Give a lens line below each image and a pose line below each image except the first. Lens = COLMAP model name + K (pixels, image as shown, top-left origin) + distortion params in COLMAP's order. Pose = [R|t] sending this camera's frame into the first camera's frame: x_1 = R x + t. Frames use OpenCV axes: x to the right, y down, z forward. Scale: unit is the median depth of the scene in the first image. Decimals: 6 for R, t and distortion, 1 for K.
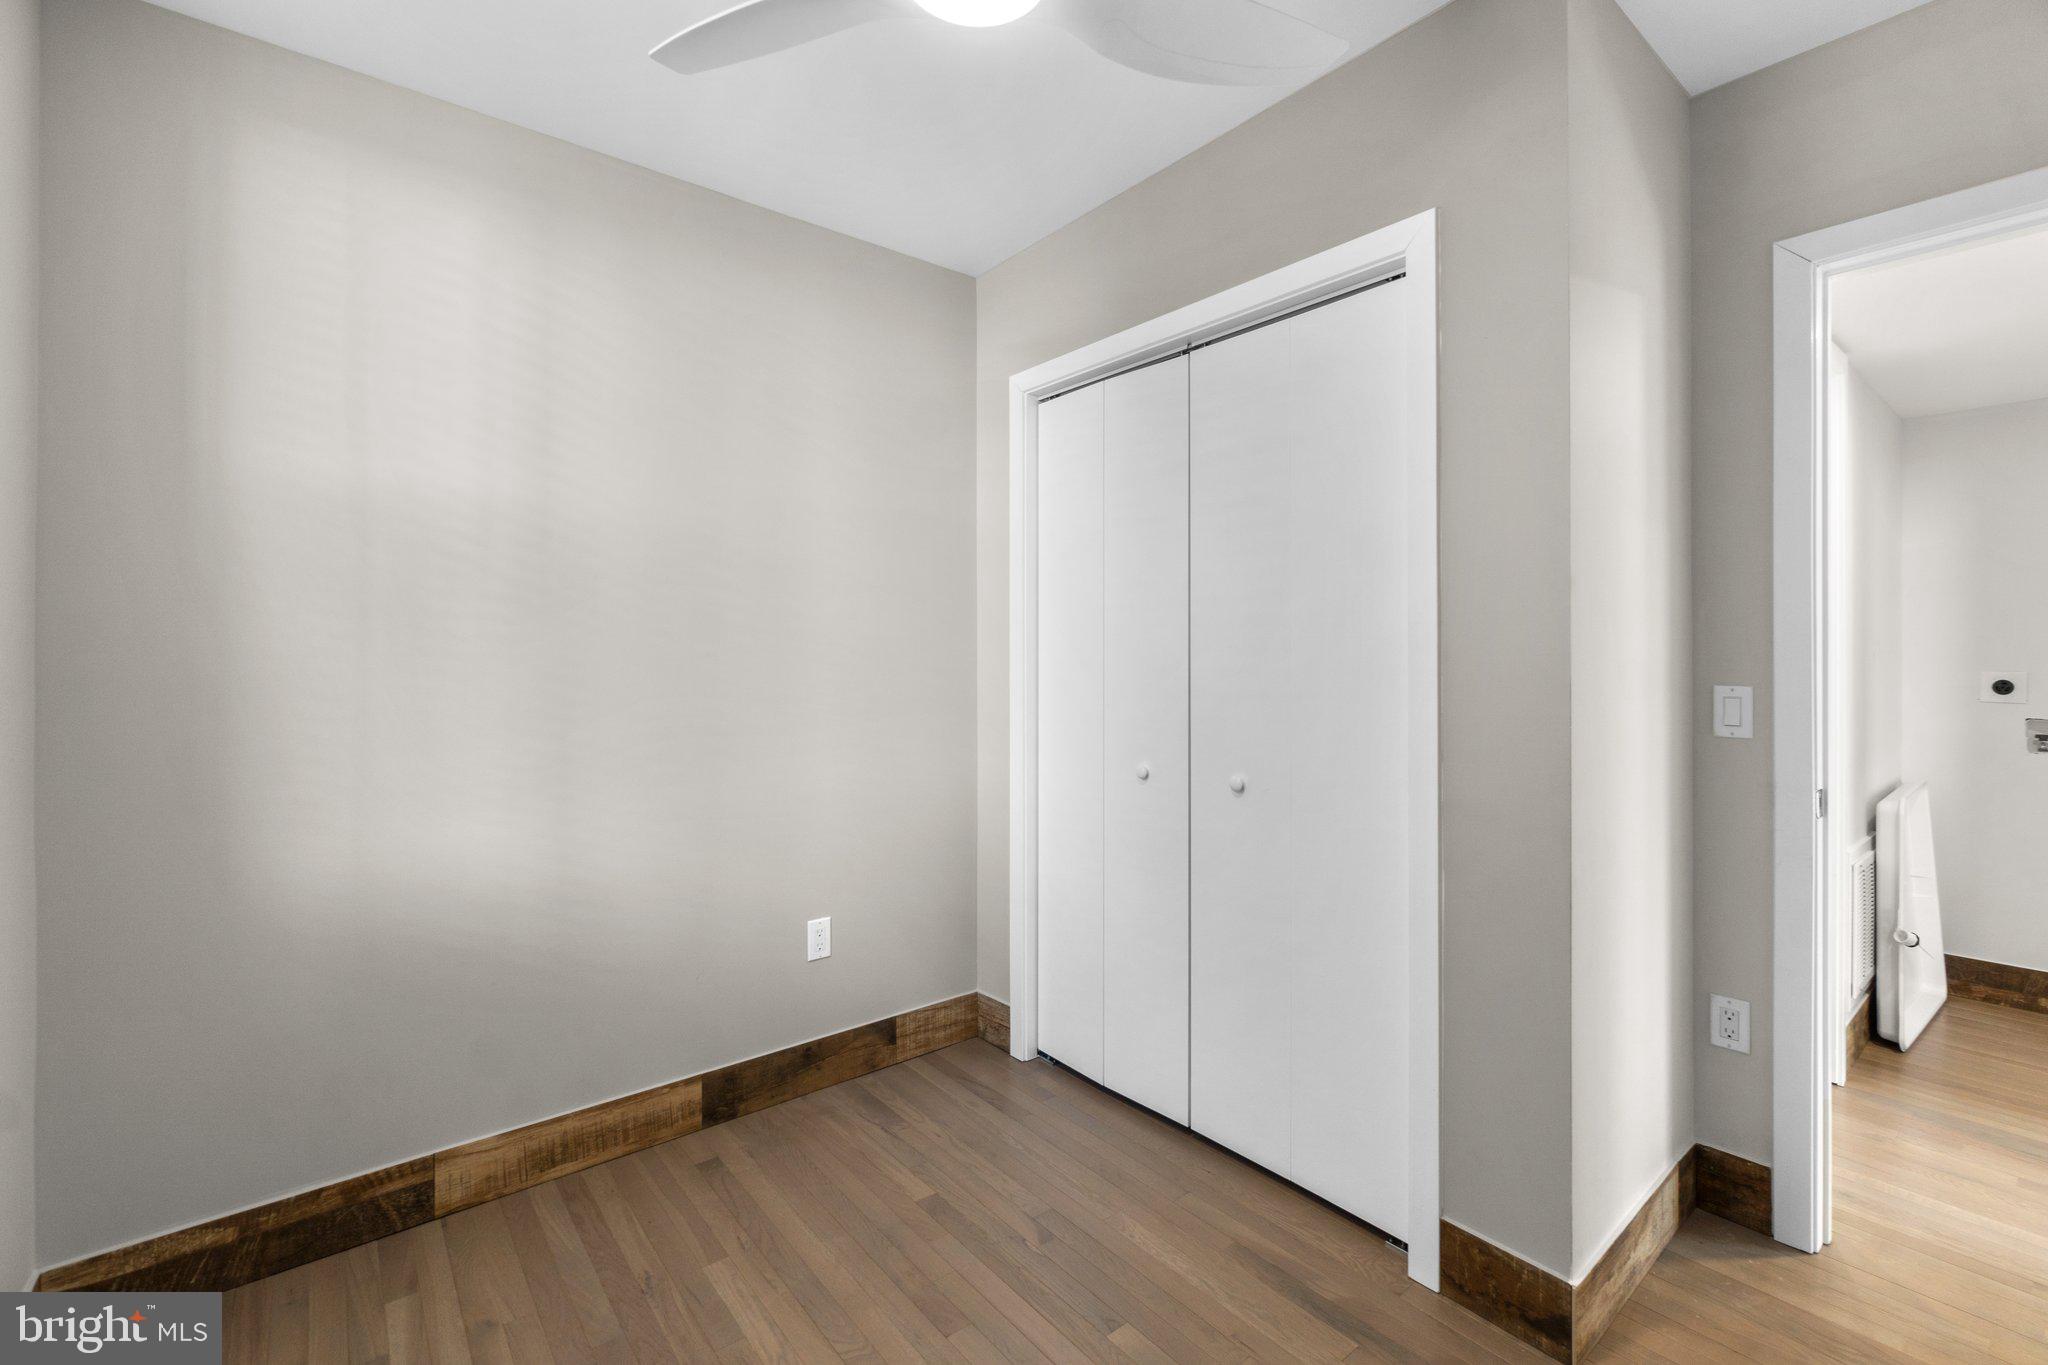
lens RADIAL K [[891.0, 0, 1015.8], [0, 891.0, 664.1], [0, 0, 1]] dist [-0.005245, 0.001178]
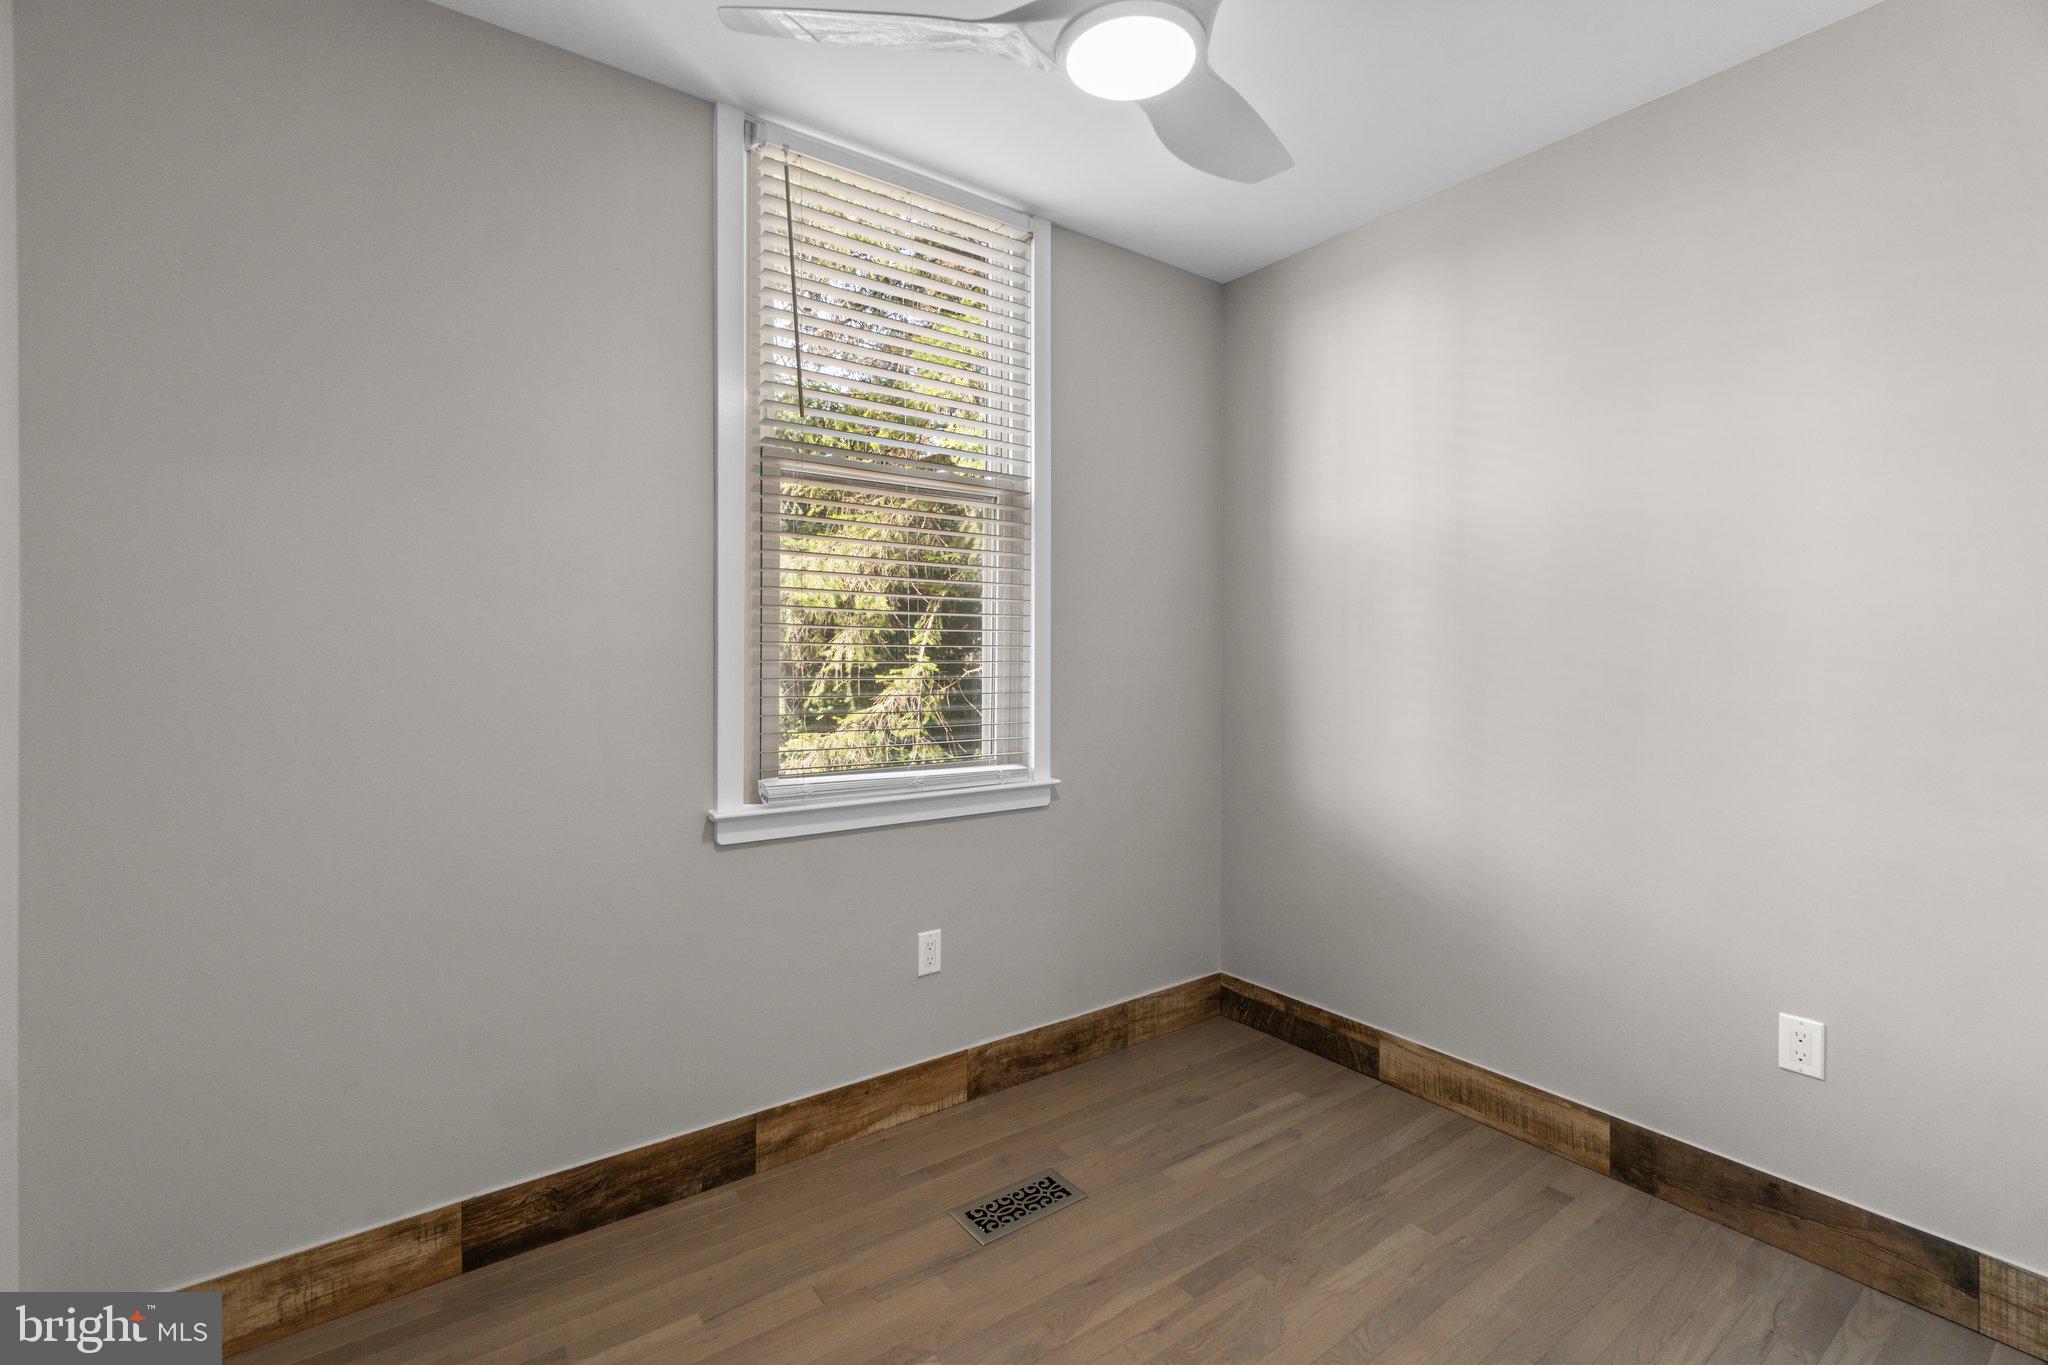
lens RADIAL K [[891.0, 0, 1015.8], [0, 891.0, 664.1], [0, 0, 1]] dist [-0.005245, 0.001178]
pose [[-0.064003, 0.016219, -0.997818, 0.652290], [-0.000361, 0.999867, 0.016275, -0.007078], [0.997950, 0.001401, -0.063988, 0.531297]]
